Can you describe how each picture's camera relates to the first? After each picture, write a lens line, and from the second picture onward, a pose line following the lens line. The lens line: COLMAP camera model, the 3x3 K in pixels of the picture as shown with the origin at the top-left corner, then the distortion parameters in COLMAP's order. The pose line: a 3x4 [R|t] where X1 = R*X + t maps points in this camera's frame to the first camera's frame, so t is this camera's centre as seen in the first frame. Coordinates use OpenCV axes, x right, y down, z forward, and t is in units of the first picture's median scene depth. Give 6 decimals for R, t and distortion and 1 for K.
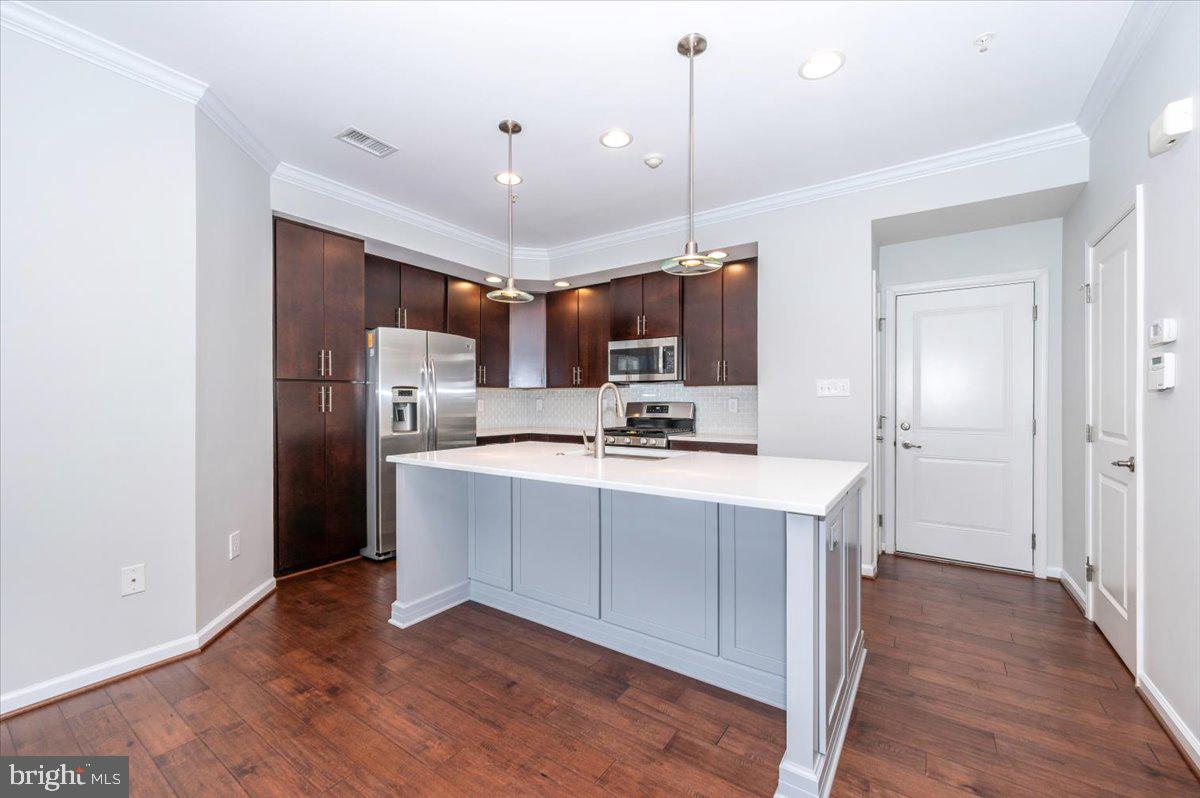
lens RADIAL K [[478.3, 0, 600.0], [0, 478.3, 399.0], [0, 0, 1]] dist [0.001052, 0.000056]
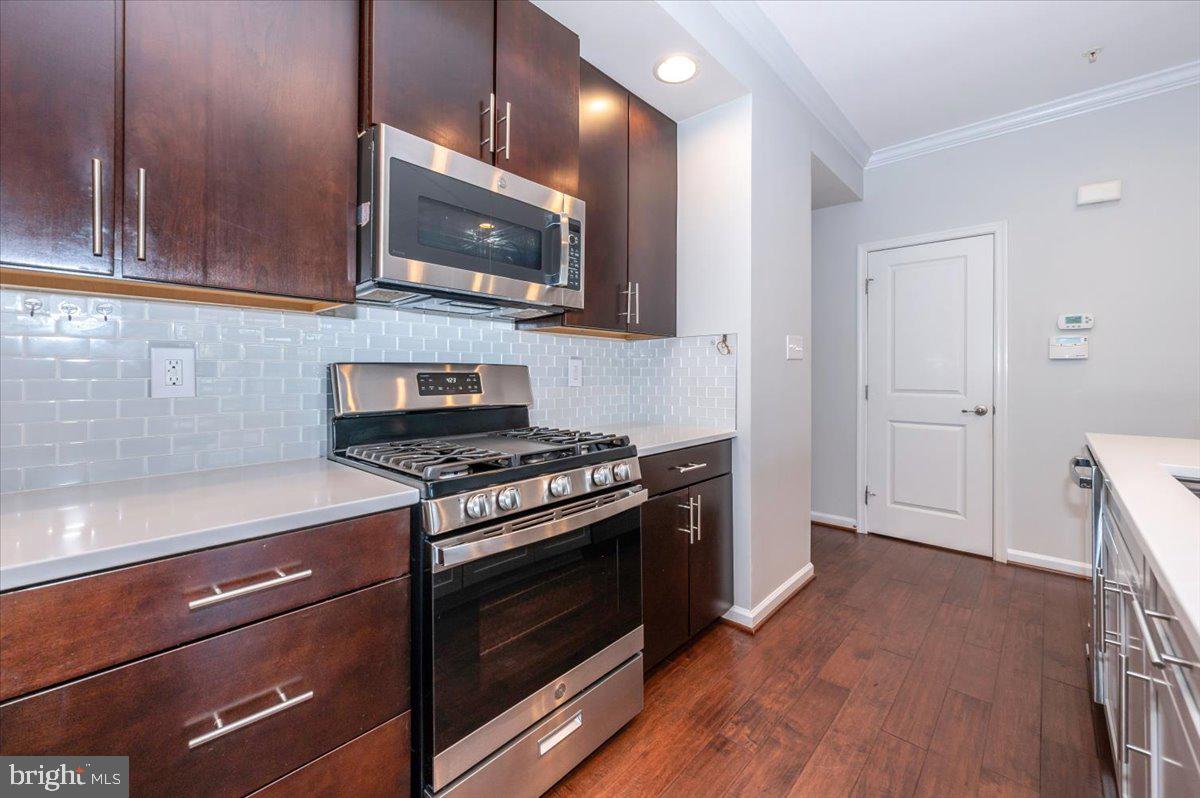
lens RADIAL K [[492.0, 0, 600.2], [0, 492.0, 376.4], [0, 0, 1]] dist [0.000352, 0.000008]
pose [[0.137507, -0.003990, 0.990493, -0.228914], [-0.007986, 0.999955, 0.005137, 0.013387], [-0.990469, -0.008616, 0.137469, 0.852844]]
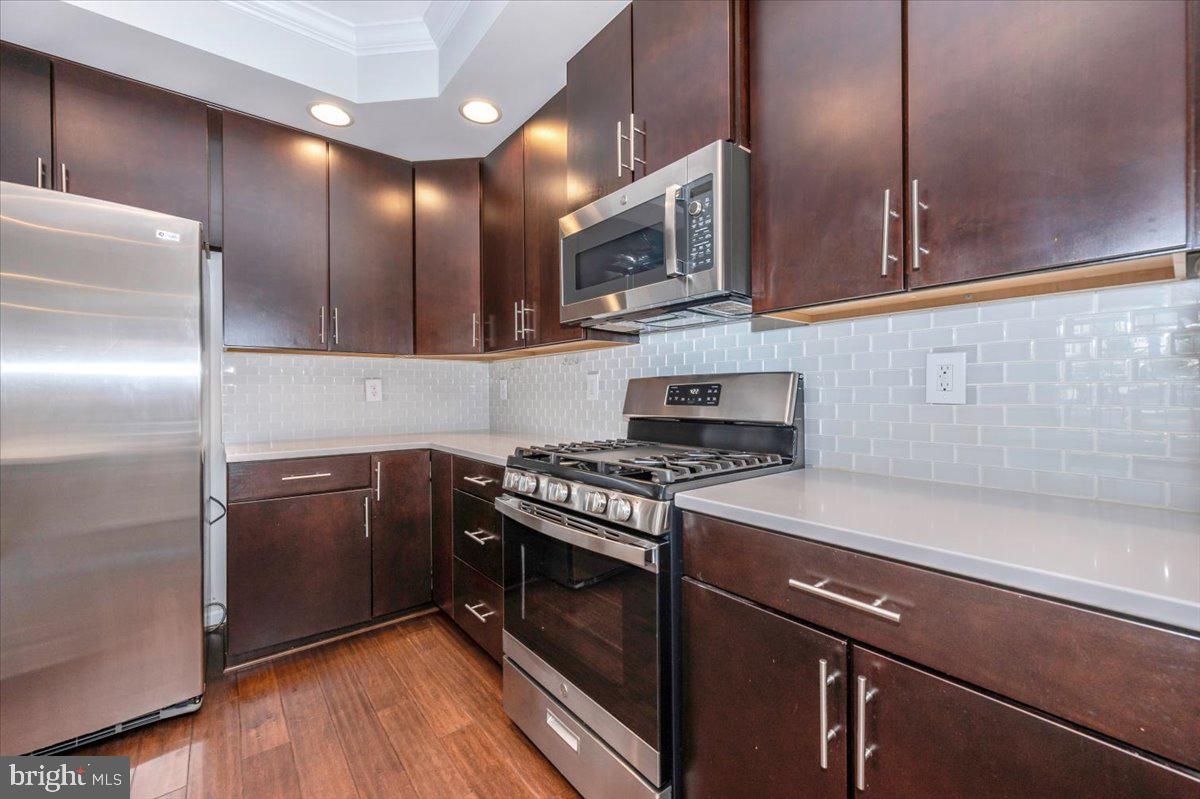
lens RADIAL K [[467.4, 0, 600.0], [0, 467.4, 399.5], [0, 0, 1]] dist [-0.000294, -0.000013]
pose [[0.958630, -0.005117, -0.284608, 0.155820], [0.010853, 0.999769, 0.018578, 0.017676], [0.284447, -0.020898, 0.958464, 0.650699]]
